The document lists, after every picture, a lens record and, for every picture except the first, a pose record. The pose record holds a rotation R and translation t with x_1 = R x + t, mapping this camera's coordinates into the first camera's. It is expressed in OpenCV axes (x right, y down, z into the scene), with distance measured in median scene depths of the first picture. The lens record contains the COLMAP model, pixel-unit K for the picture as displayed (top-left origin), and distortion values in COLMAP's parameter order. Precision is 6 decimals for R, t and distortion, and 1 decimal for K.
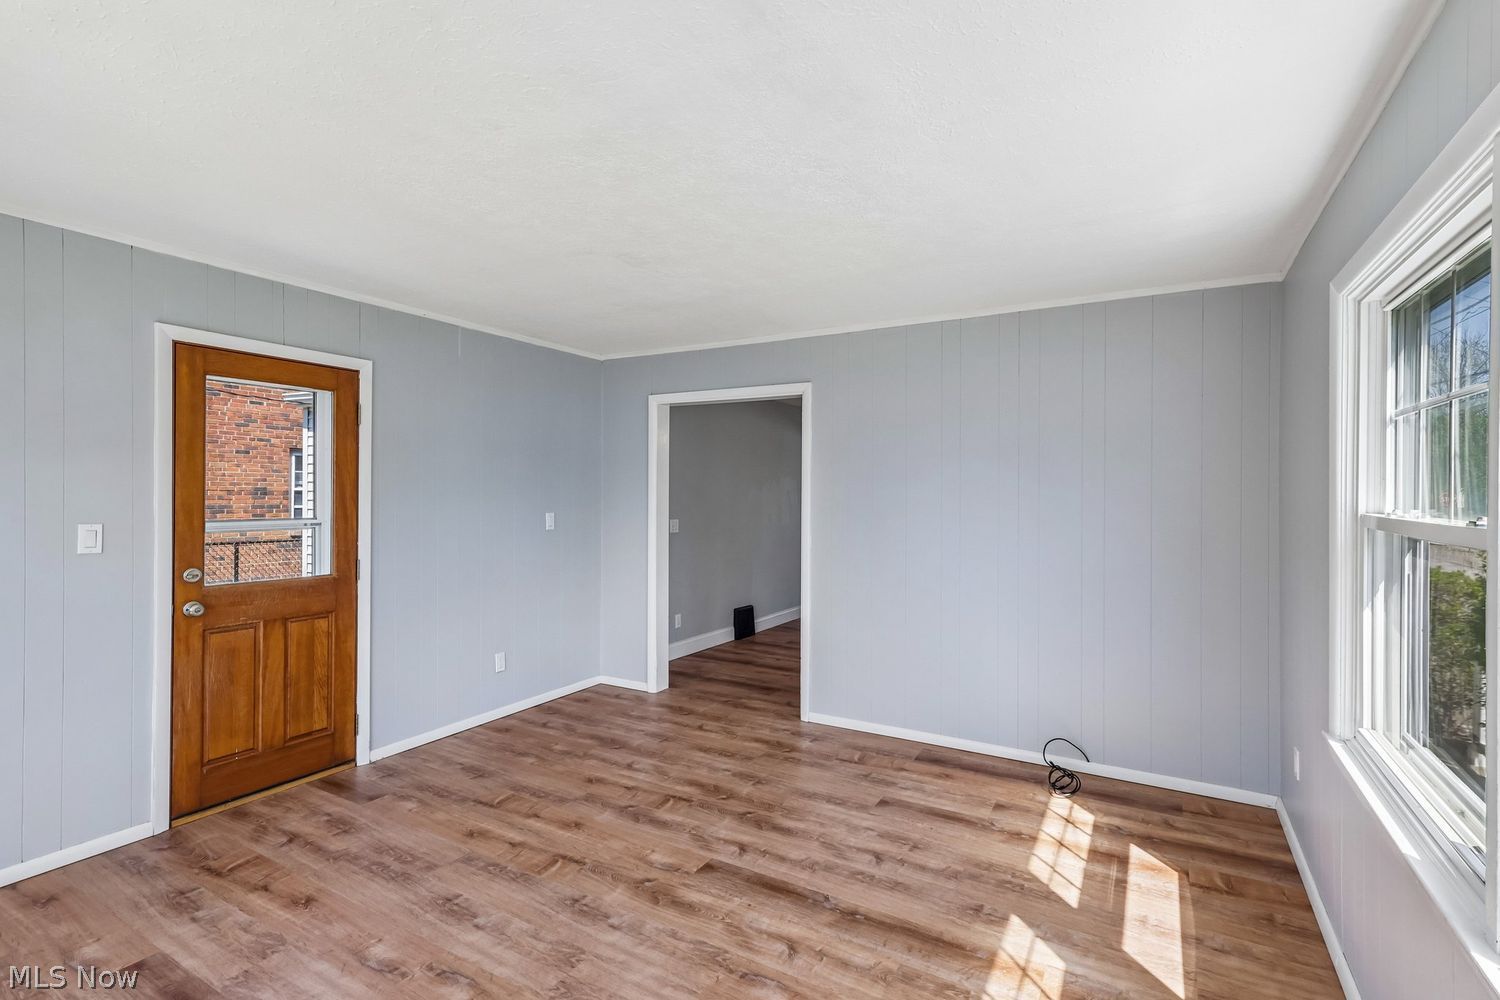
lens RADIAL K [[702.9, 0, 751.7], [0, 702.9, 481.1], [0, 0, 1]] dist [0.004063, 0.001291]
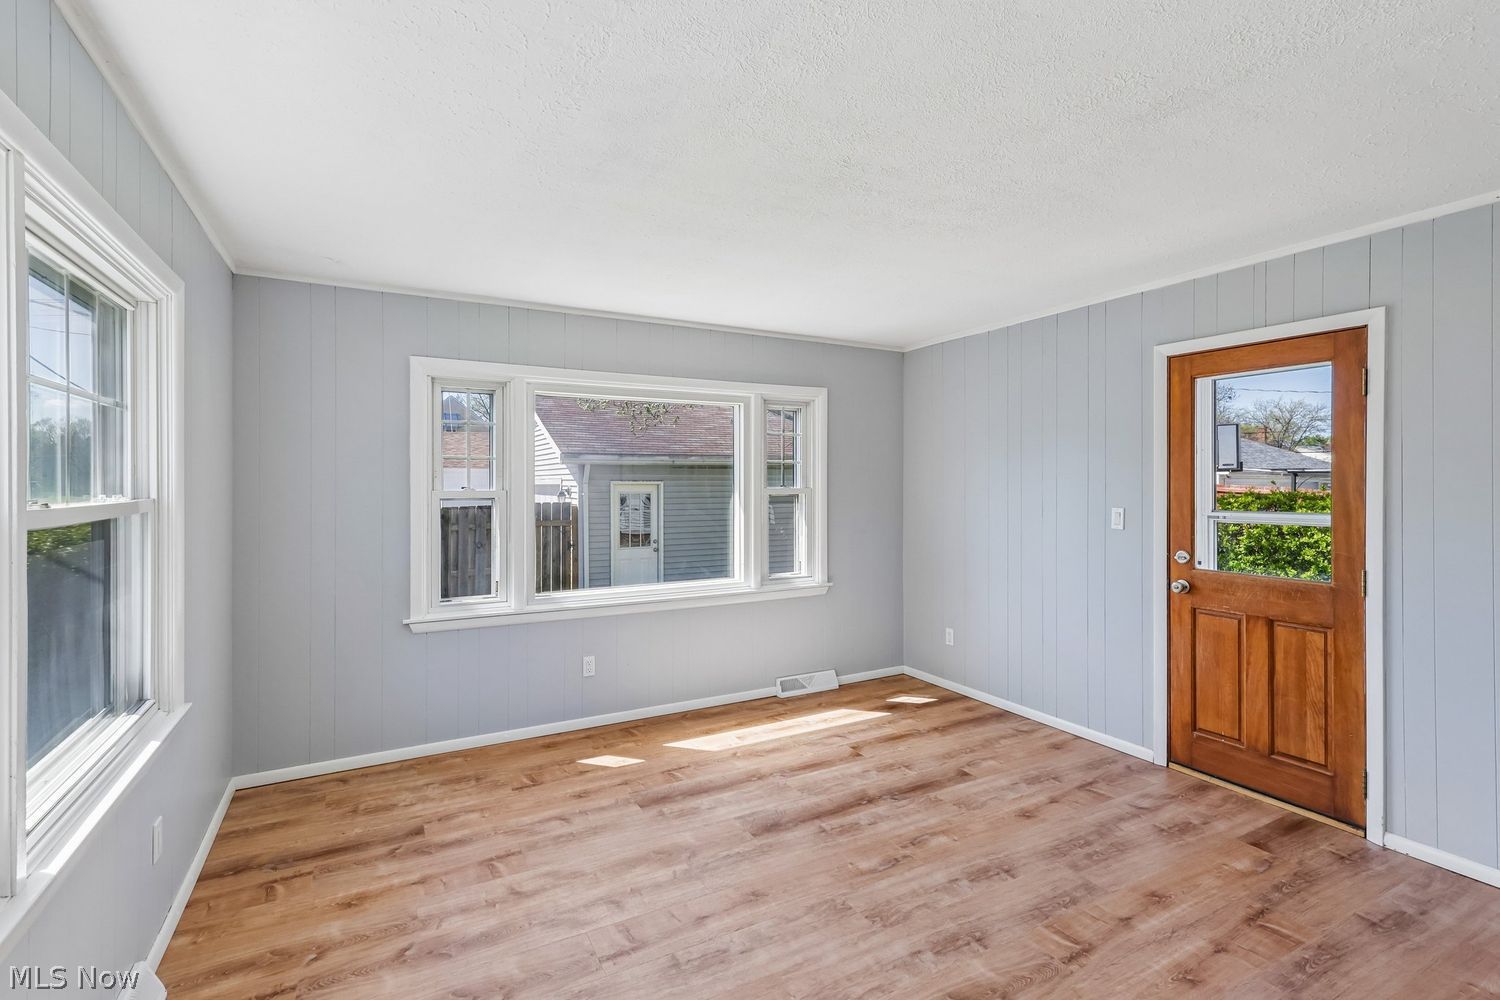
lens RADIAL K [[702.9, 0, 751.7], [0, 702.9, 481.1], [0, 0, 1]] dist [0.004063, 0.001291]
pose [[-0.529323, -0.010117, -0.848360, 0.539928], [0.013634, 0.999698, -0.020429, 0.024500], [0.848311, -0.022380, -0.529025, 1.008736]]
